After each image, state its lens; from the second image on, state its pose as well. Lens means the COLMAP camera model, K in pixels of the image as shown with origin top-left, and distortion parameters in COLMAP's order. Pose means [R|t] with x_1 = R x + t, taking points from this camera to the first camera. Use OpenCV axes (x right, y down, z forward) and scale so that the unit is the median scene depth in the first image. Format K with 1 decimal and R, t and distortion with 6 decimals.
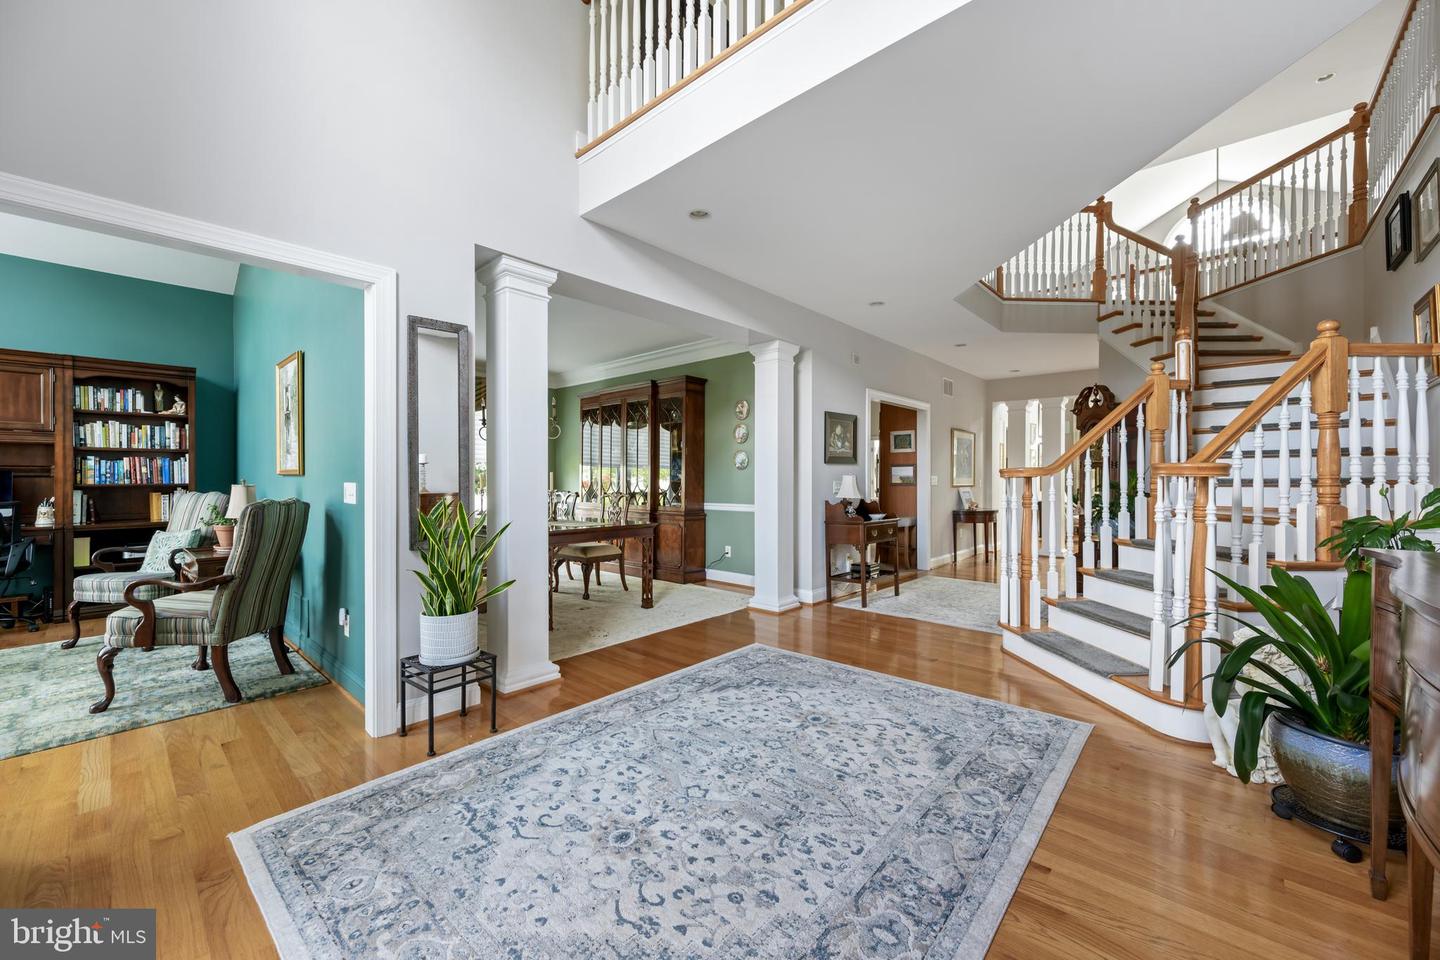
lens RADIAL K [[562.9, 0, 716.3], [0, 562.9, 477.1], [0, 0, 1]] dist [-0.006784, 0.002650]
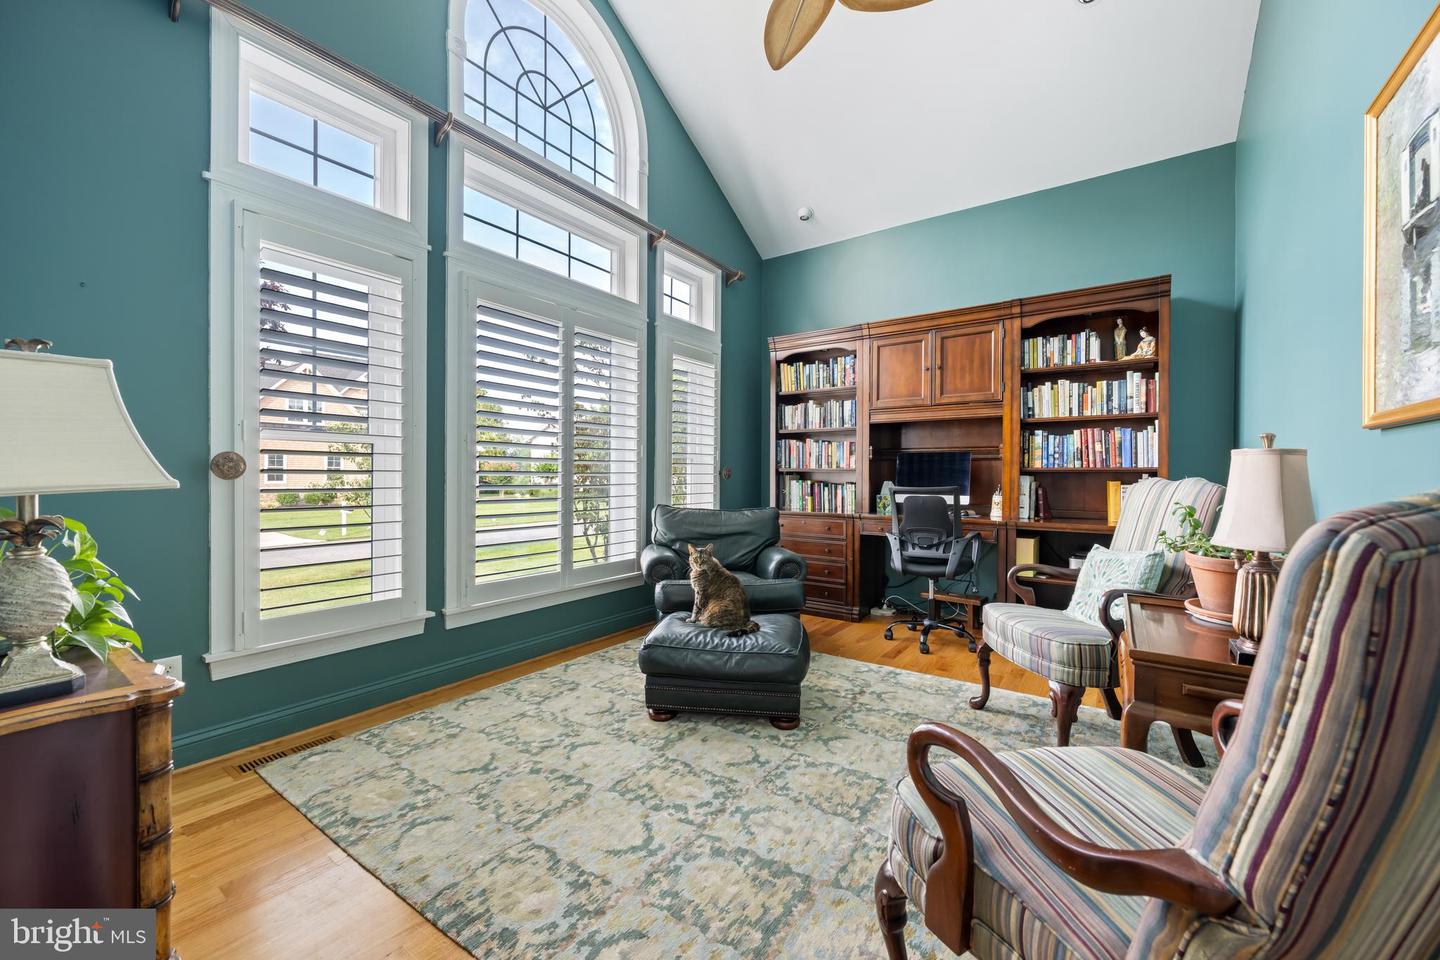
lens RADIAL K [[562.9, 0, 716.3], [0, 562.9, 477.1], [0, 0, 1]] dist [-0.006784, 0.002650]
pose [[0.117276, 0.008987, -0.993059, -0.415863], [-0.008955, 0.999928, 0.007992, 0.022715], [0.993059, 0.007955, 0.117348, 0.479605]]
